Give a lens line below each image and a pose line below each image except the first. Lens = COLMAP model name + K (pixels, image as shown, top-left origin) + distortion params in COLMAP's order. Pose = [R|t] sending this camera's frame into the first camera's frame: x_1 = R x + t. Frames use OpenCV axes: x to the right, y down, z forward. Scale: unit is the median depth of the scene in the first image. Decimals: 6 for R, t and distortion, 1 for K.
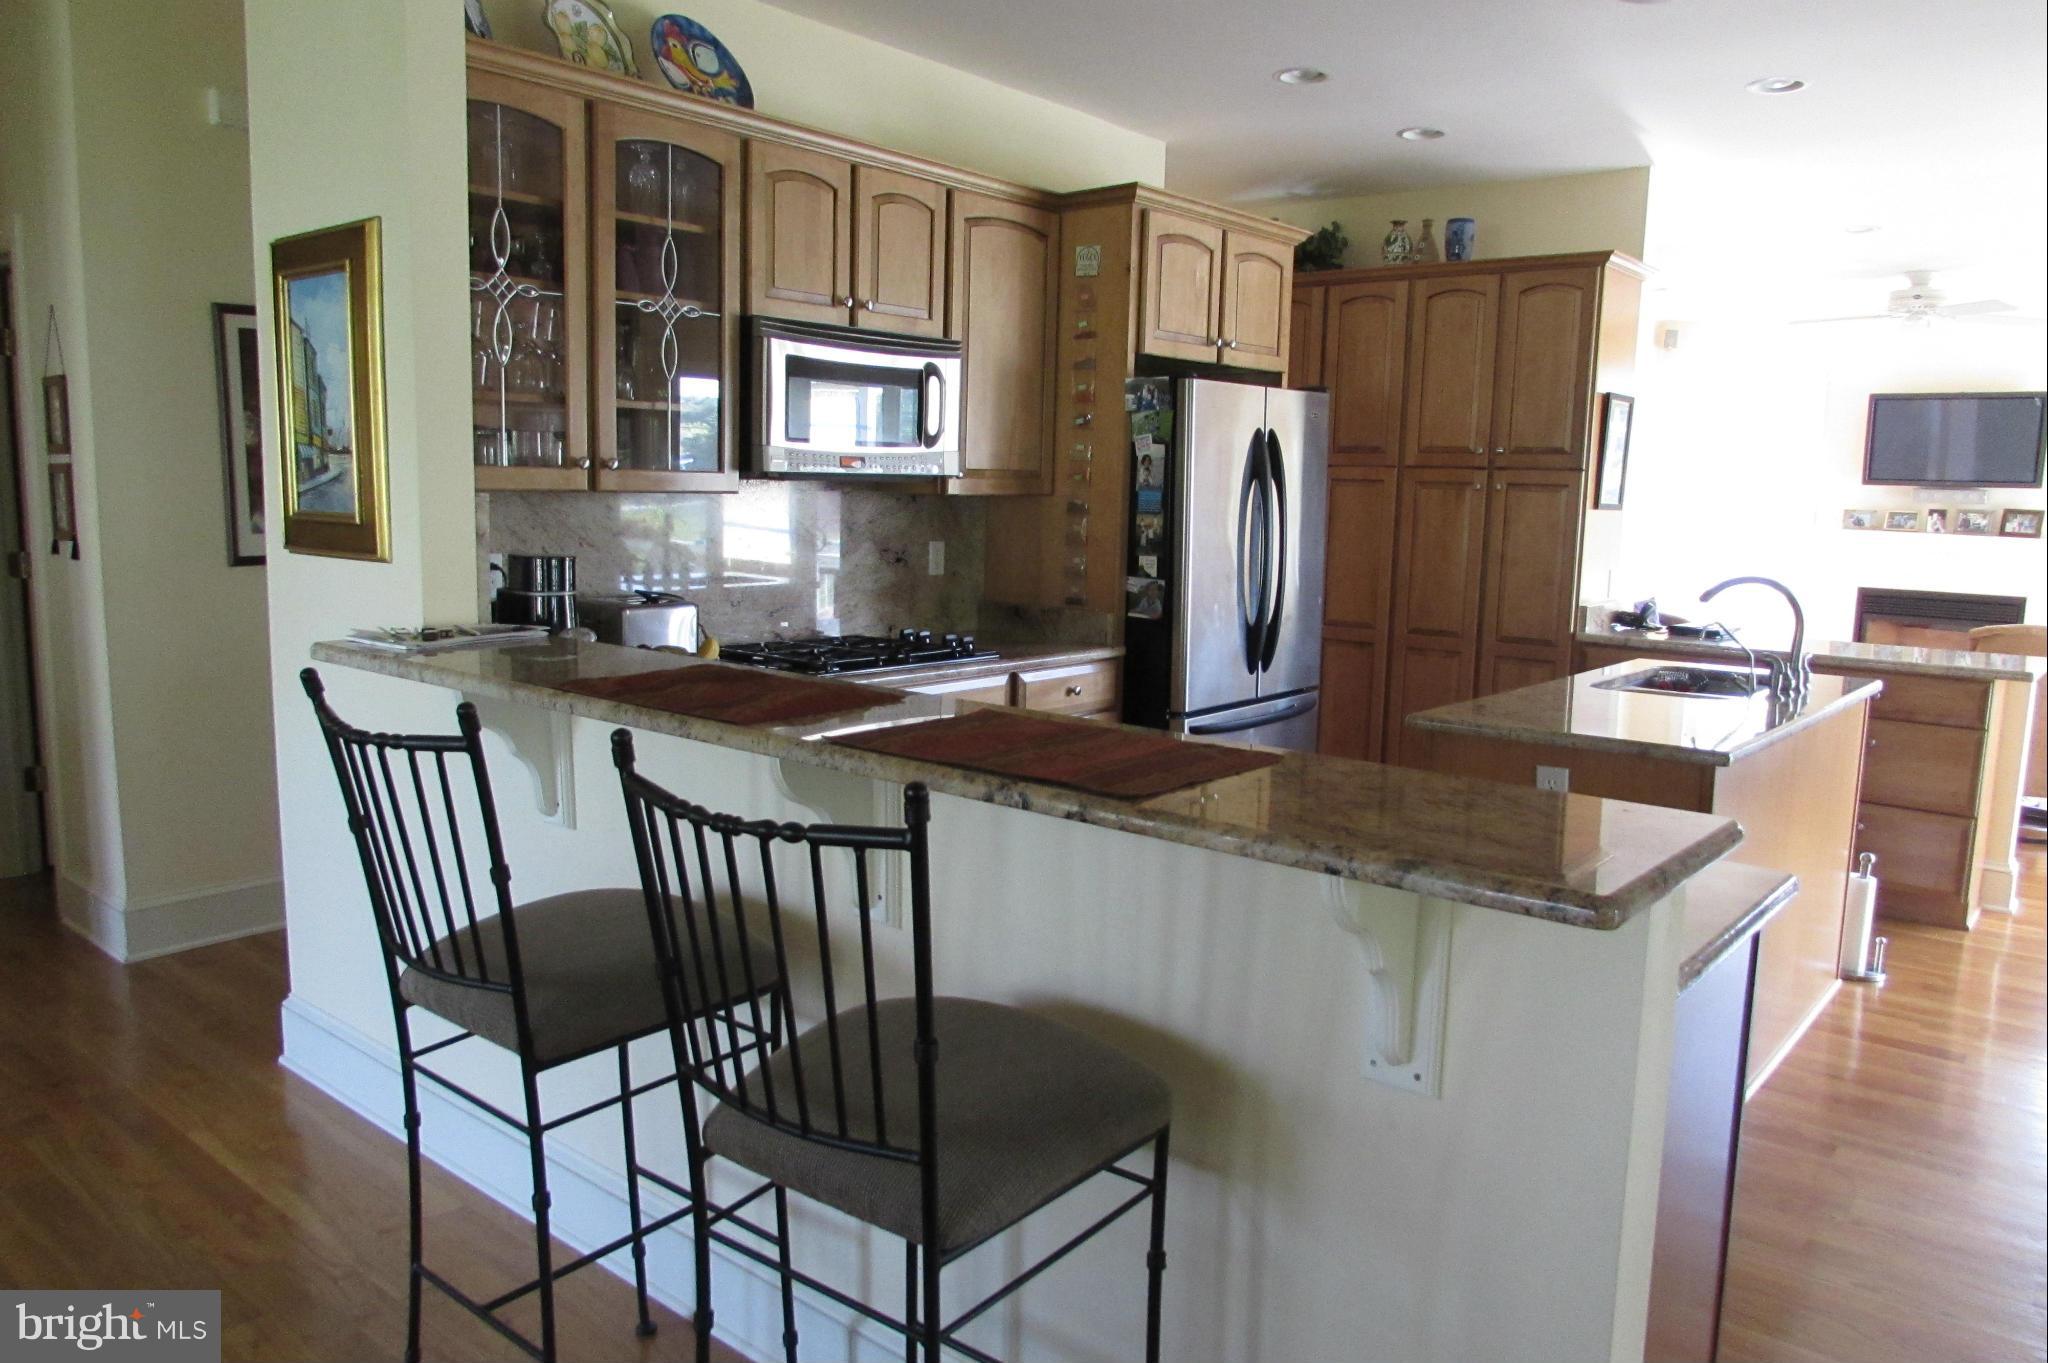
lens RADIAL K [[1451.7, 0, 1023.3], [0, 1451.7, 673.5], [0, 0, 1]] dist [-0.027933, 0.015621]
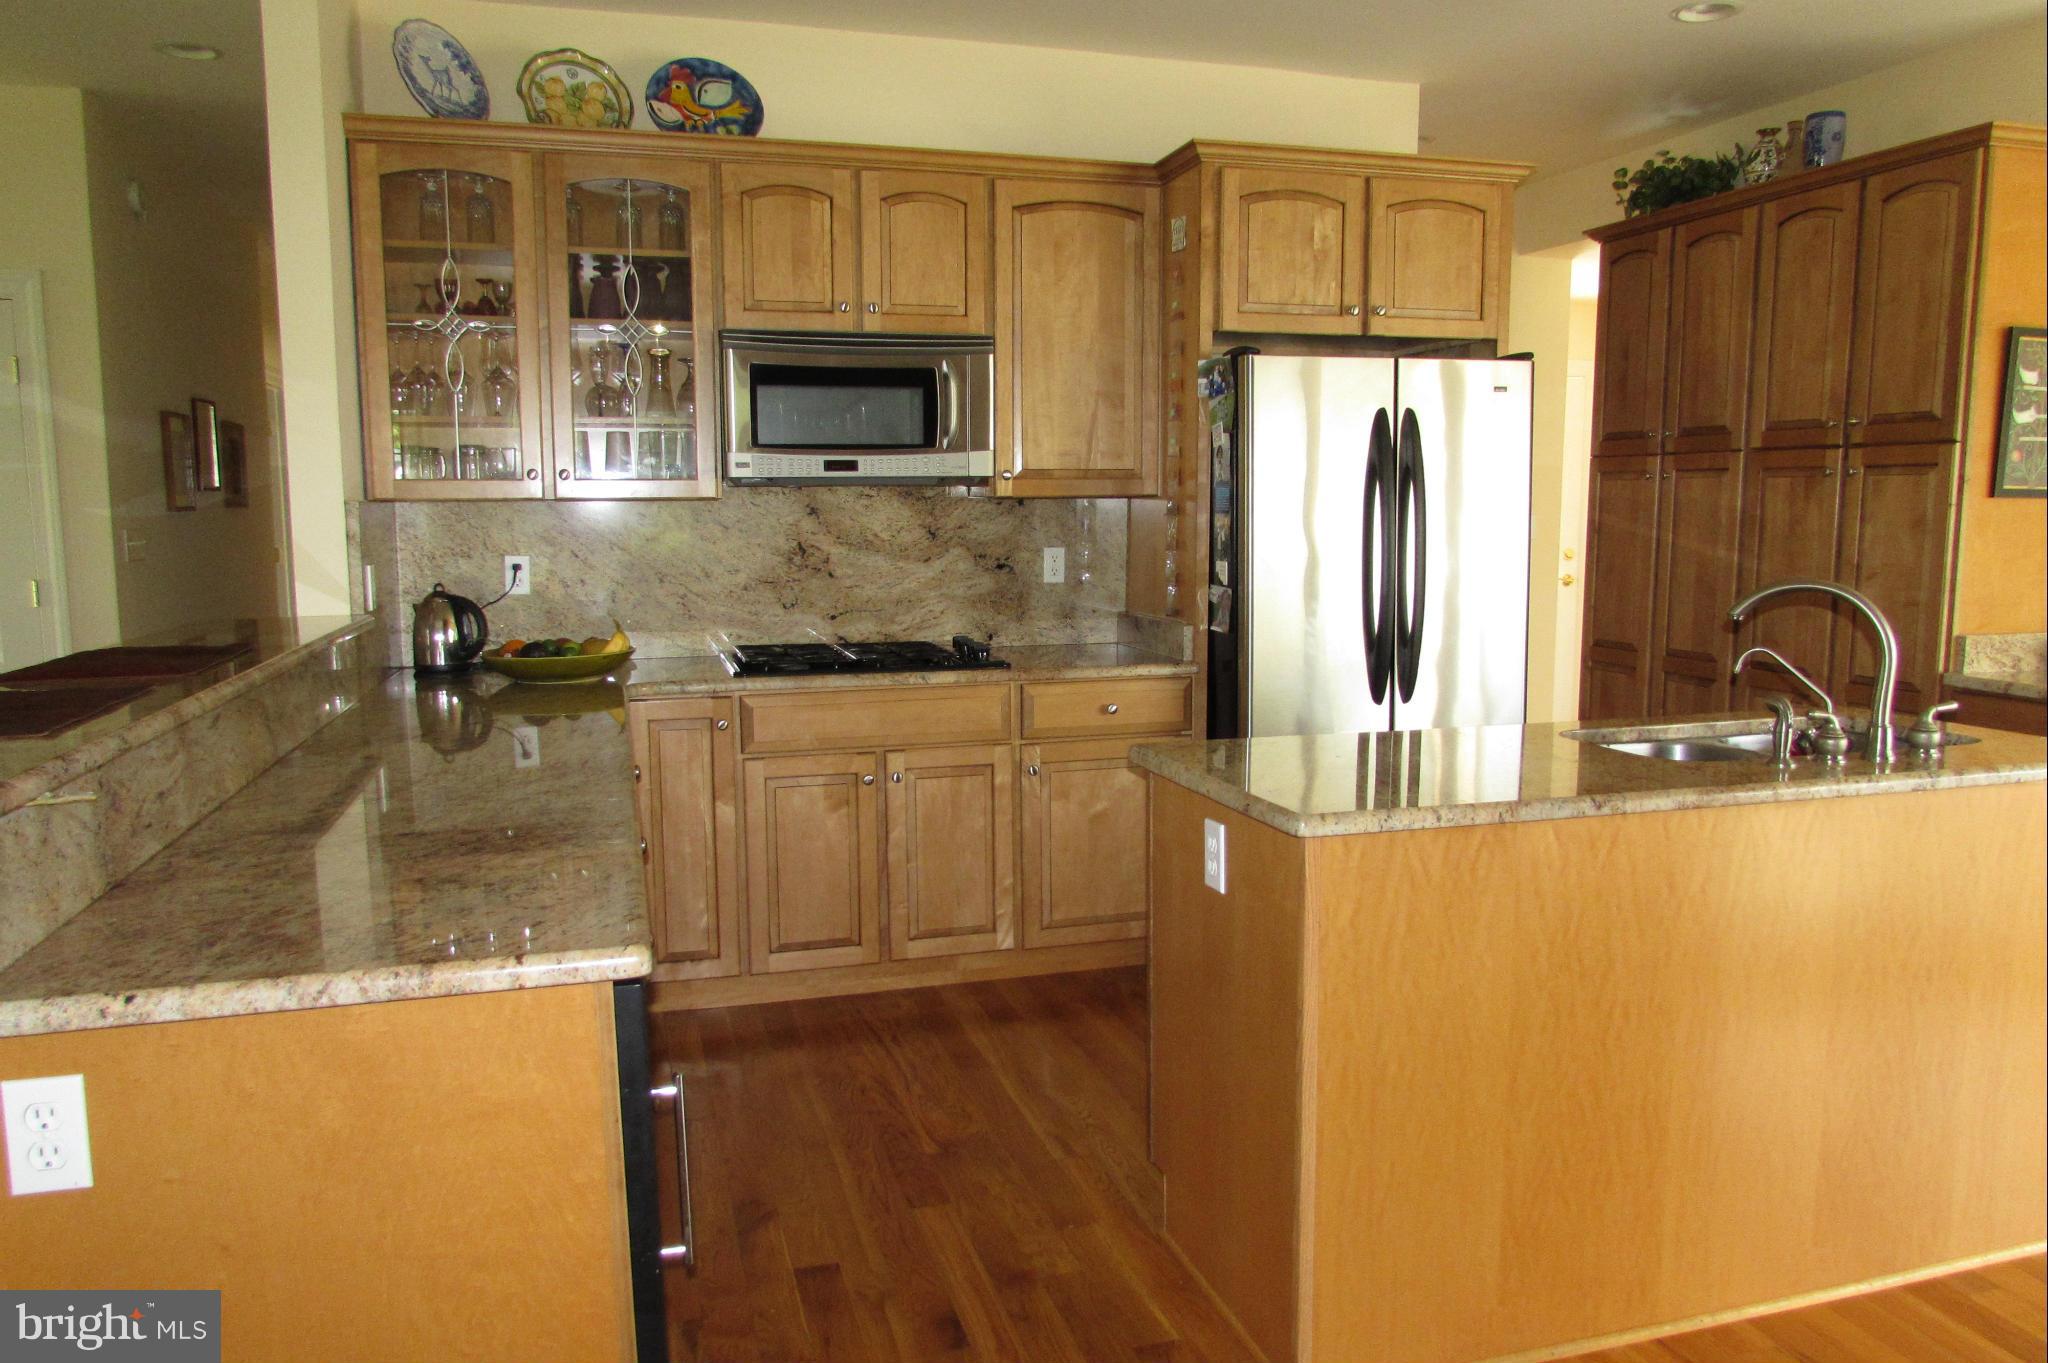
lens RADIAL K [[1451.7, 0, 1026.2], [0, 1451.7, 693.9], [0, 0, 1]] dist [-0.027933, 0.015621]
pose [[0.828806, 0.045484, -0.557685, 0.463890], [-0.051266, 0.998671, 0.005260, 0.001171], [0.557183, 0.024231, 0.830036, 0.197259]]
